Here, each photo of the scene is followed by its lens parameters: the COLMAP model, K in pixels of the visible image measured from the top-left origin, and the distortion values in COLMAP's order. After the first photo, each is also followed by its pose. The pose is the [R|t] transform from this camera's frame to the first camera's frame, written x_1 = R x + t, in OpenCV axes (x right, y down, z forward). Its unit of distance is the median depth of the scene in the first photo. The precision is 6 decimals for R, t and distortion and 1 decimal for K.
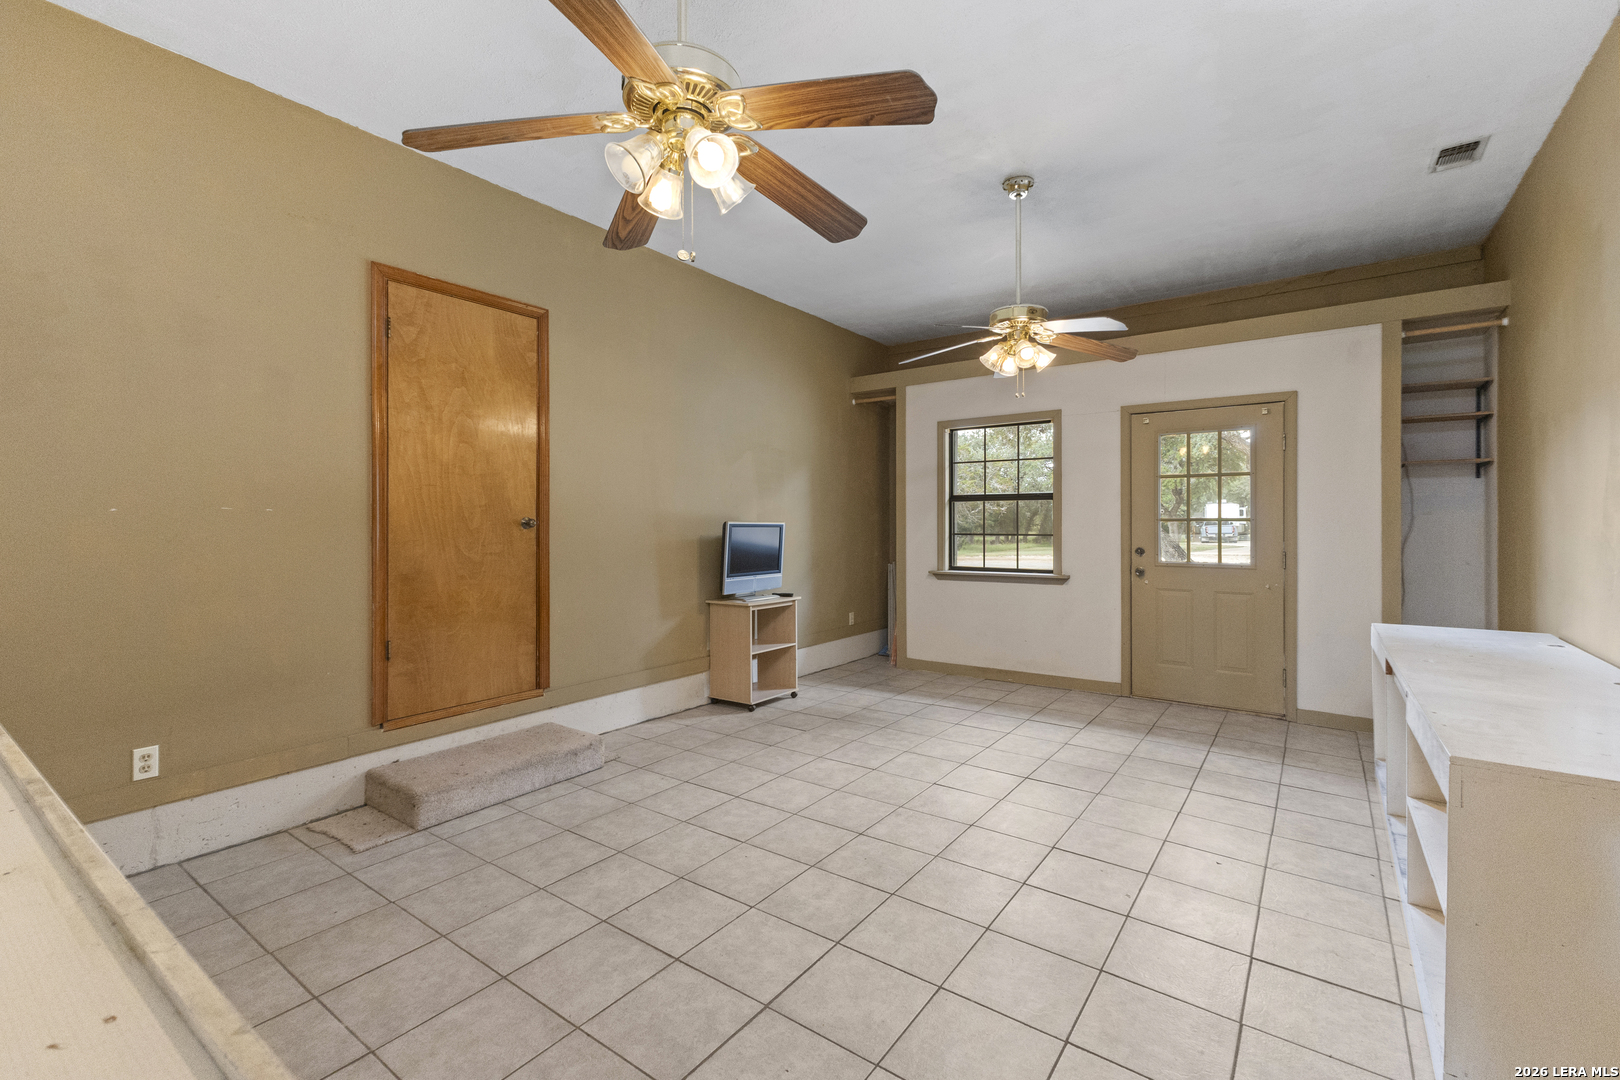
lens RADIAL K [[698.2, 0, 811.2], [0, 698.2, 529.2], [0, 0, 1]] dist [0.010901, -0.002510]
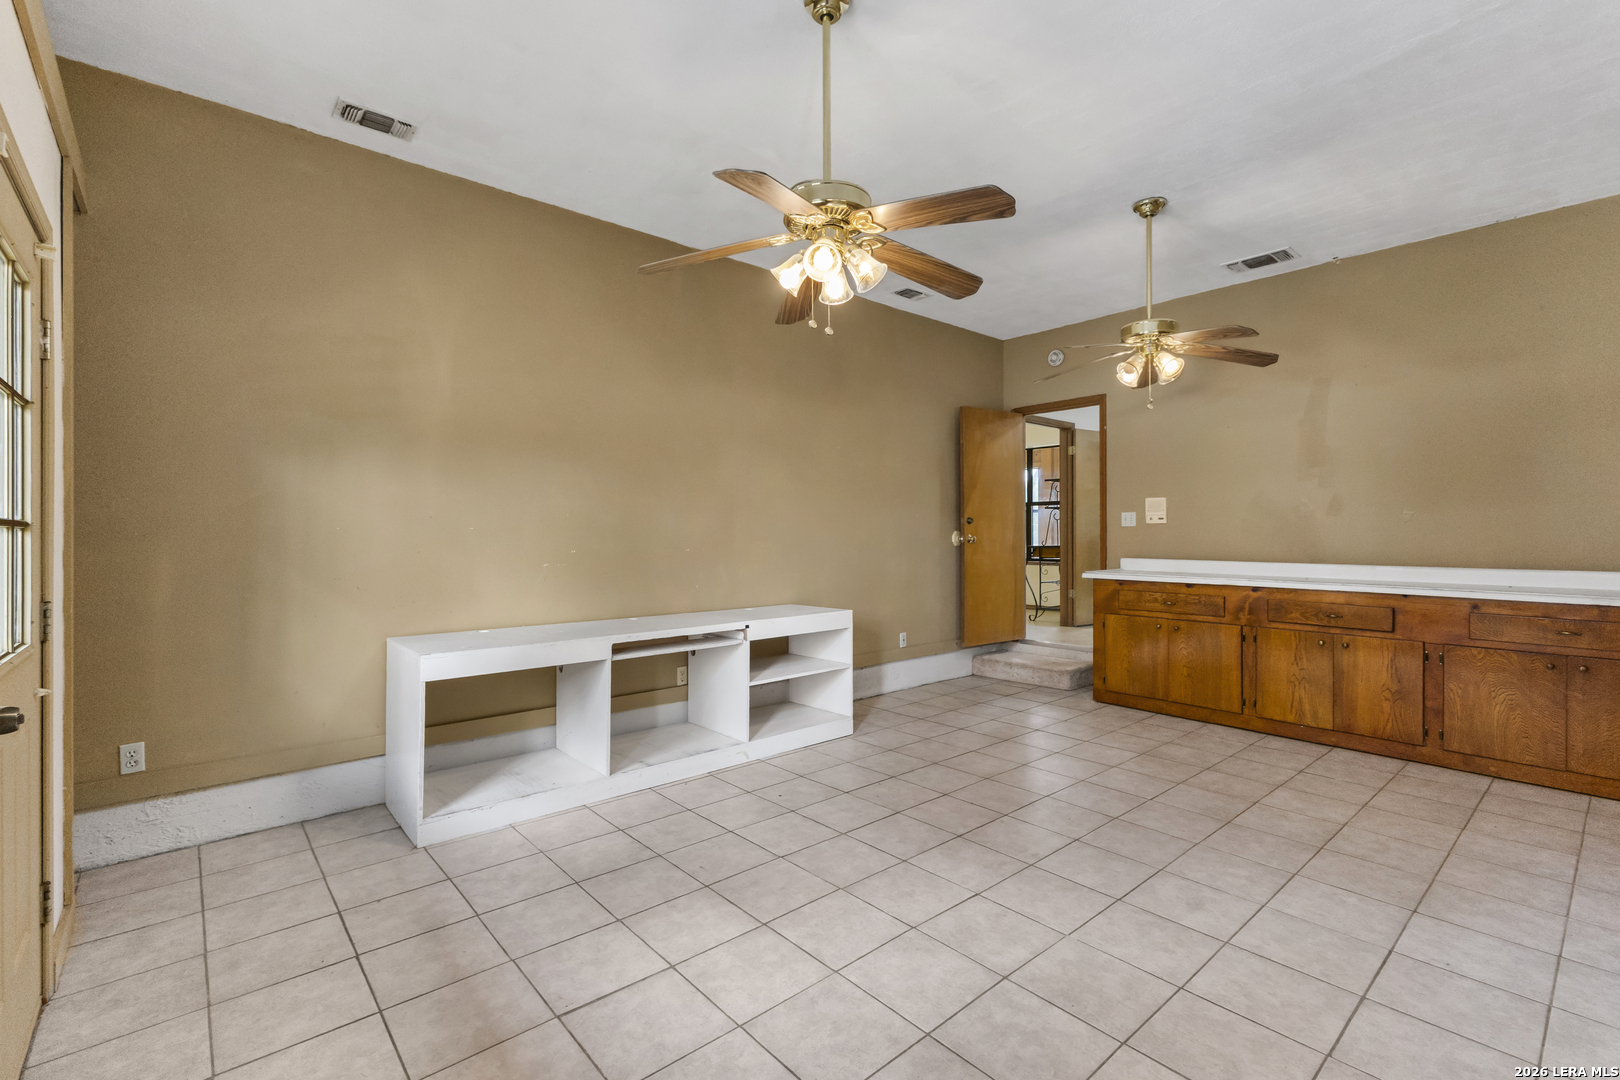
lens RADIAL K [[698.2, 0, 805.9], [0, 698.2, 533.0], [0, 0, 1]] dist [0.010901, -0.002510]
pose [[-0.970584, 0.003097, 0.240744, 0.213319], [0.005699, 0.999933, 0.010114, -0.020025], [-0.240696, 0.011189, -0.970536, 2.152663]]
